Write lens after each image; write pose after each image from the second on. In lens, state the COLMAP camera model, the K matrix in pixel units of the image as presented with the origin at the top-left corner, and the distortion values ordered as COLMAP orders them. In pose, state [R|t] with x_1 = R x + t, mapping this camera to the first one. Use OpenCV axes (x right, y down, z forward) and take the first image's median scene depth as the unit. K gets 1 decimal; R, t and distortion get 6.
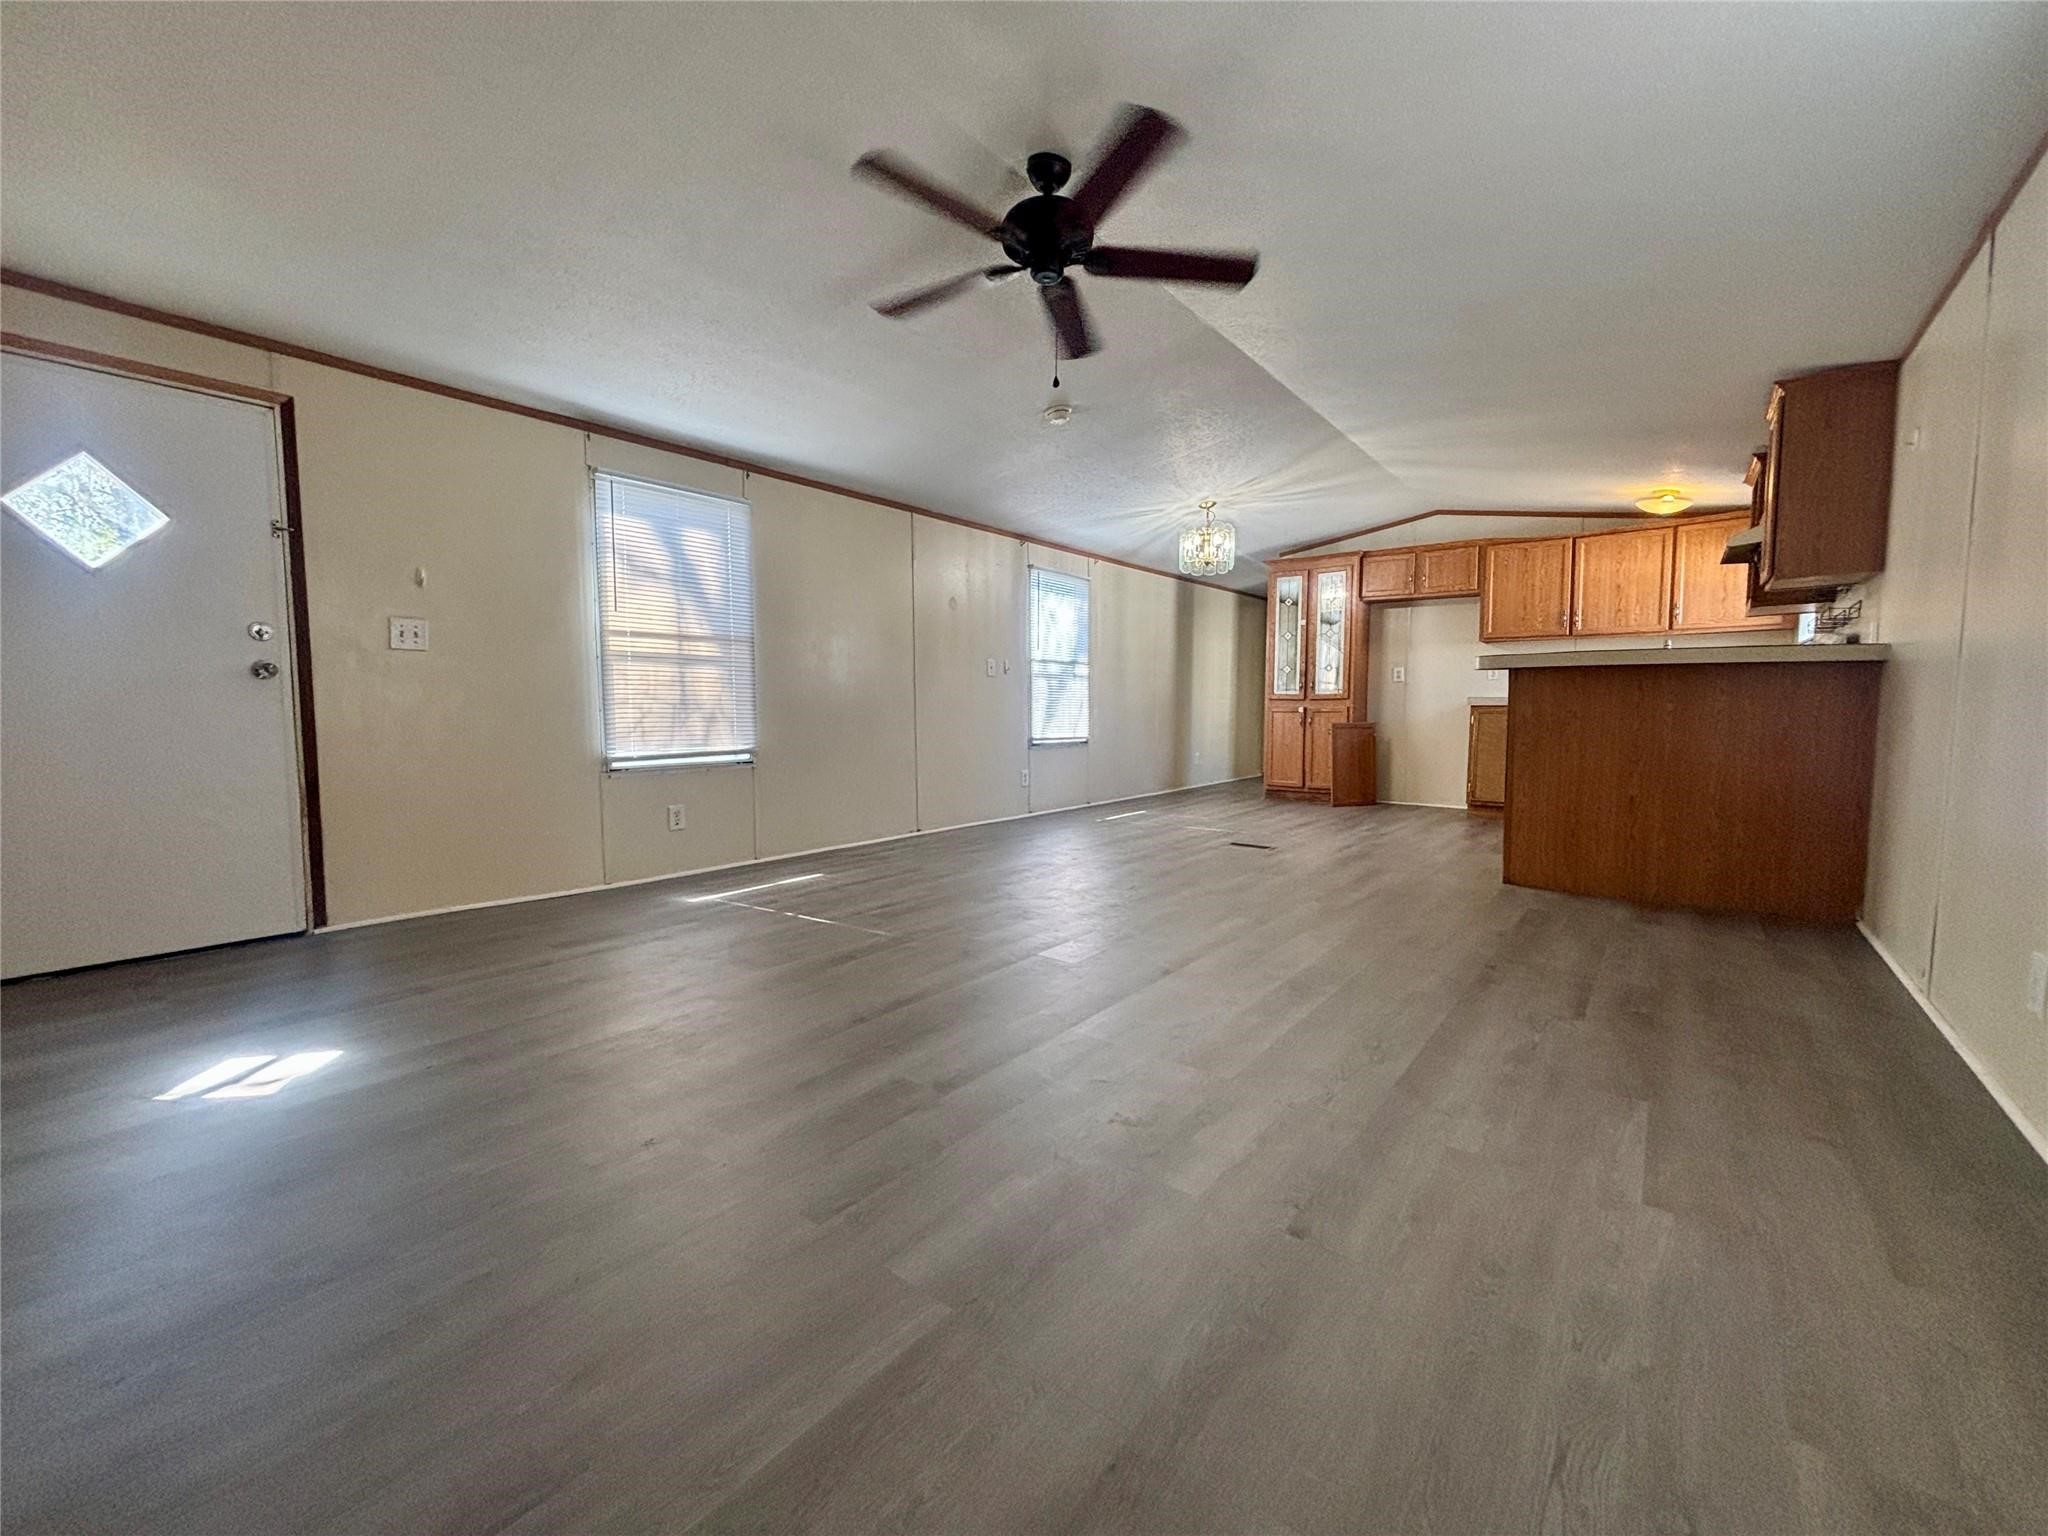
lens RADIAL K [[824.1, 0, 1020.2], [0, 824.1, 766.6], [0, 0, 1]] dist [0.002519, -0.000075]
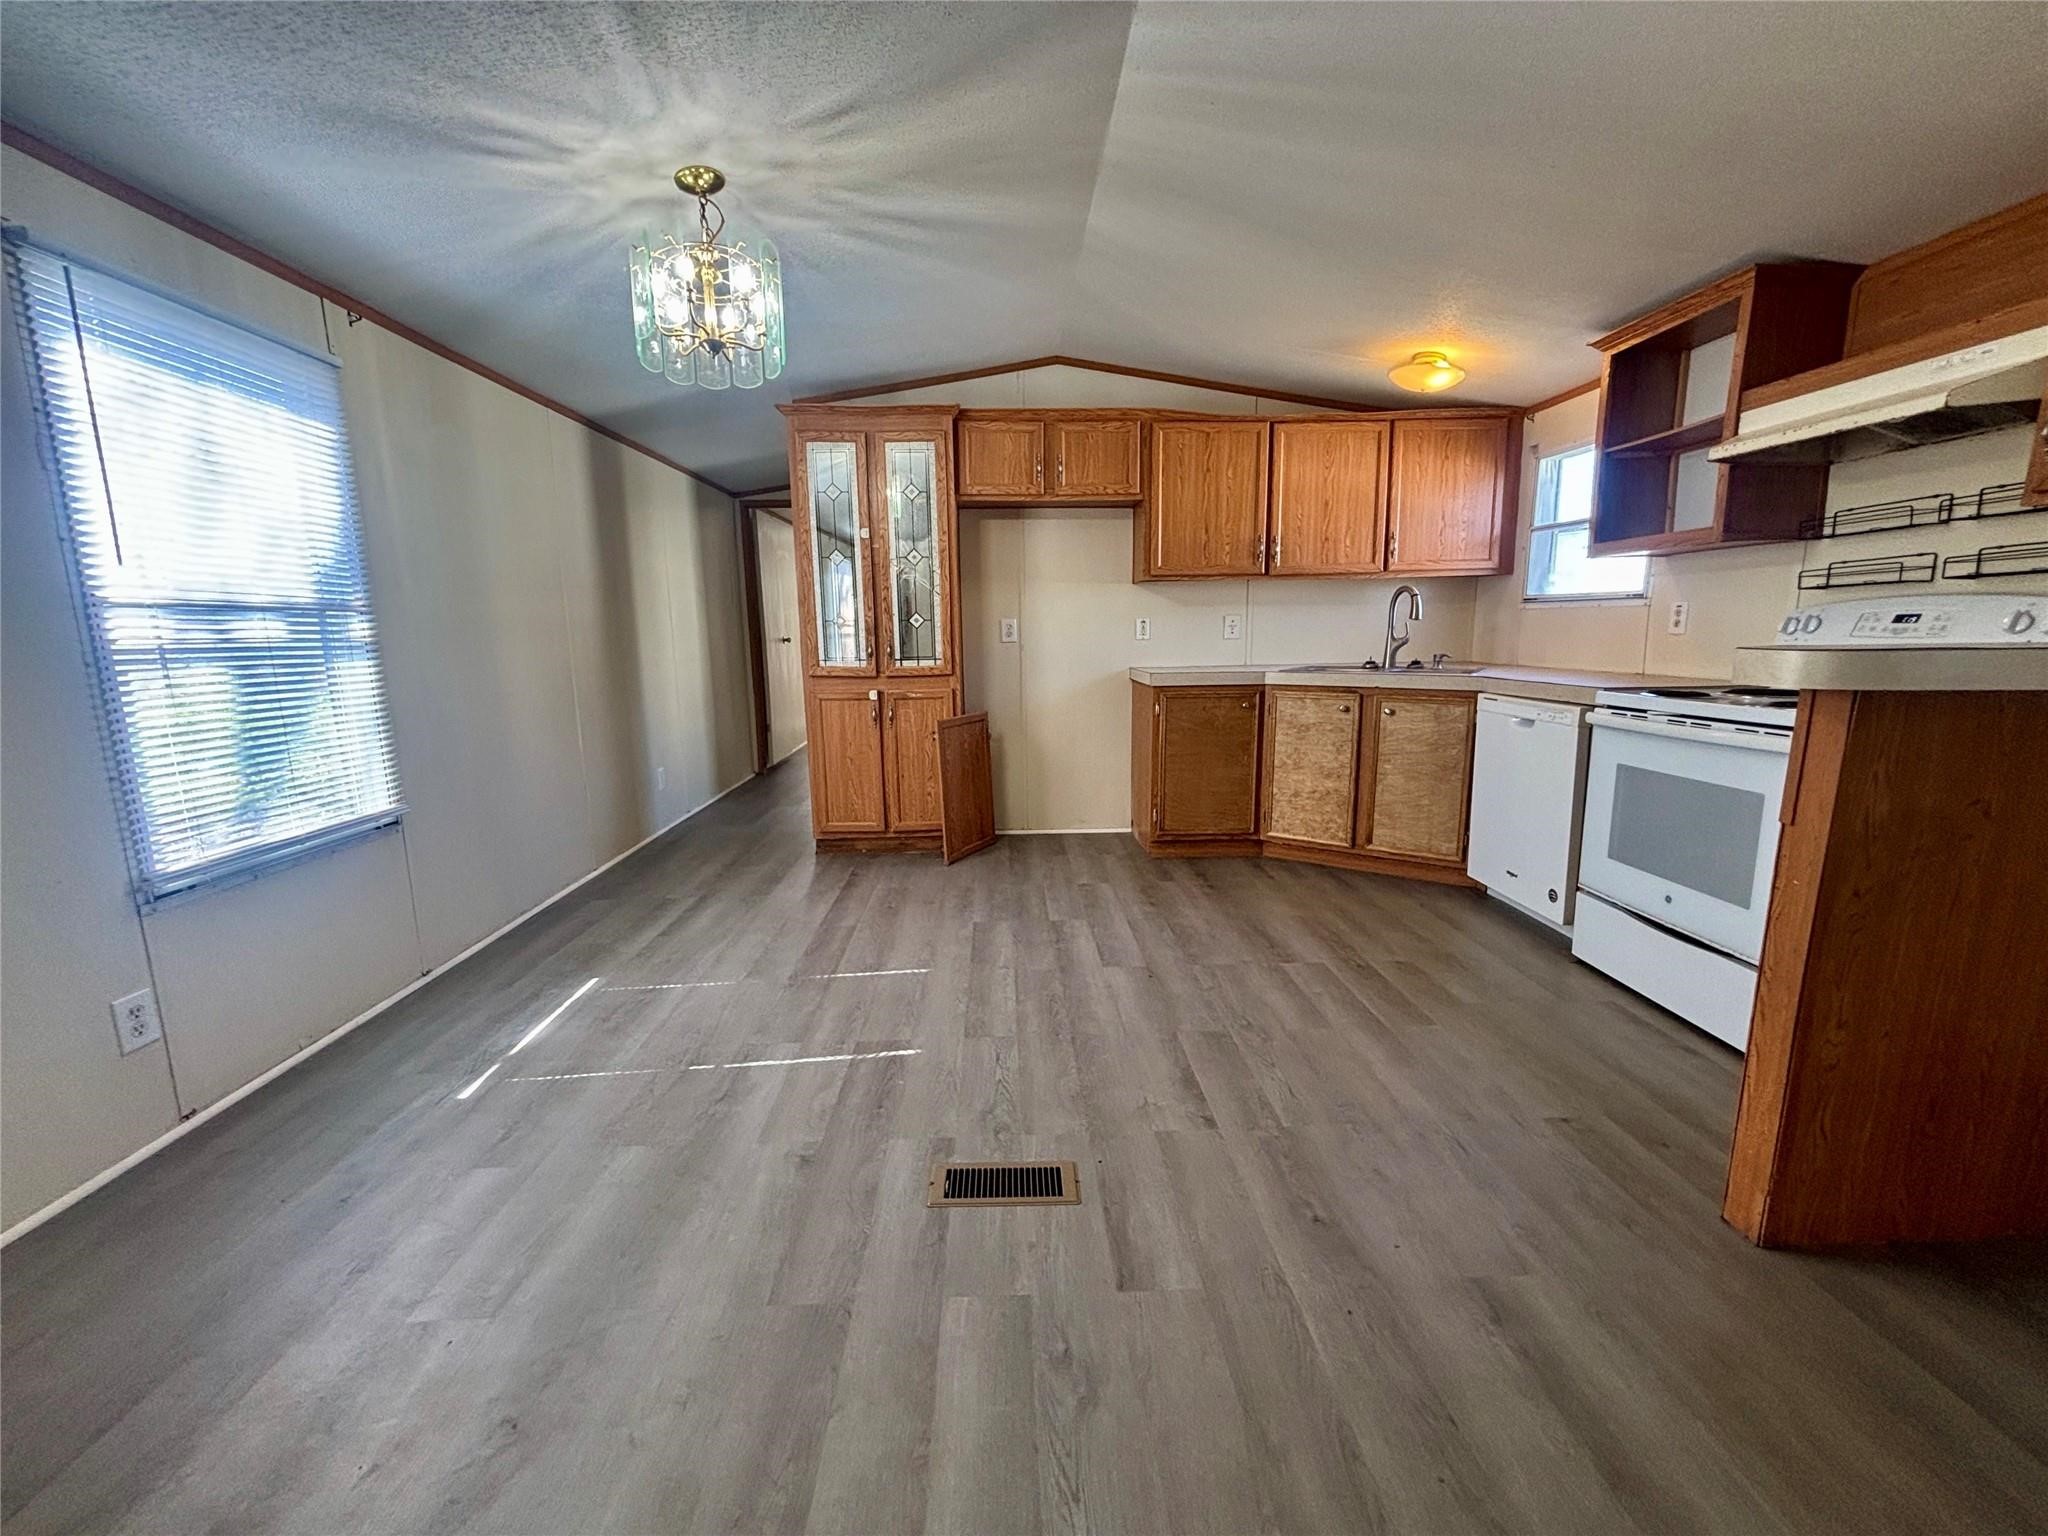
lens RADIAL K [[827.6, 0, 1021.4], [0, 827.6, 770.6], [0, 0, 1]] dist [0.000690, 0.000827]
pose [[0.765460, -0.120595, 0.632082, 0.072281], [0.061335, 0.991483, 0.114888, -0.091568], [-0.640553, -0.049173, 0.766338, 0.607973]]
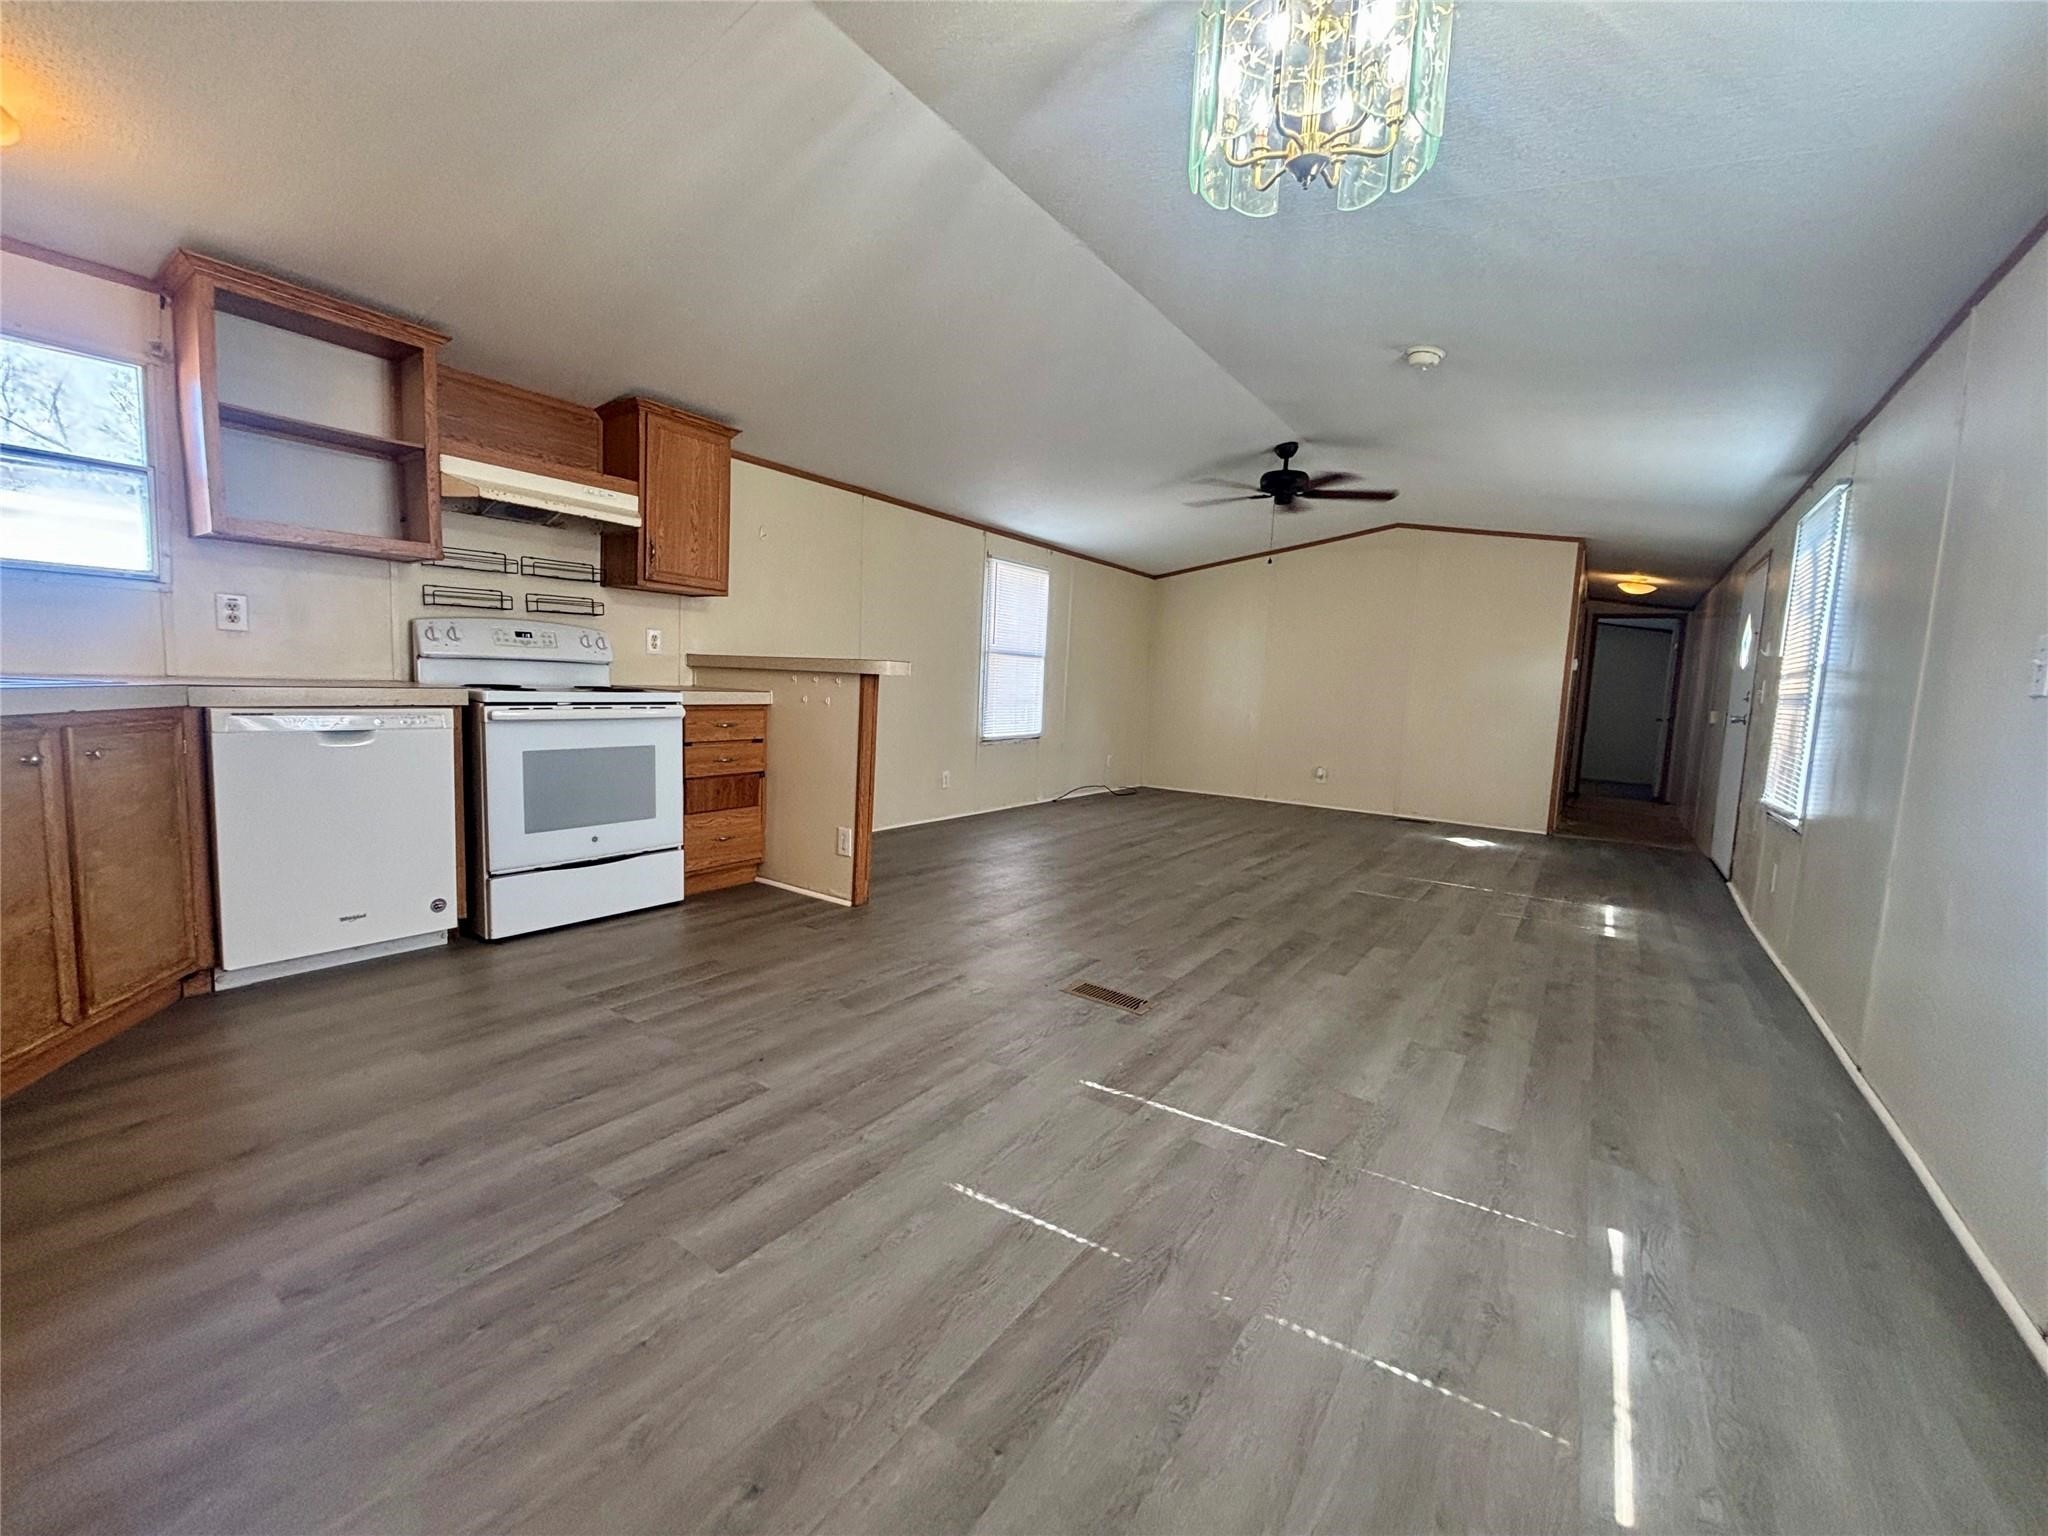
lens RADIAL K [[824.1, 0, 1020.2], [0, 824.1, 766.6], [0, 0, 1]] dist [0.002519, -0.000075]
pose [[-0.997425, -0.037074, -0.061385, 0.310159], [-0.047366, 0.983291, 0.175772, -0.118935], [0.053843, 0.178227, -0.982515, 1.237404]]
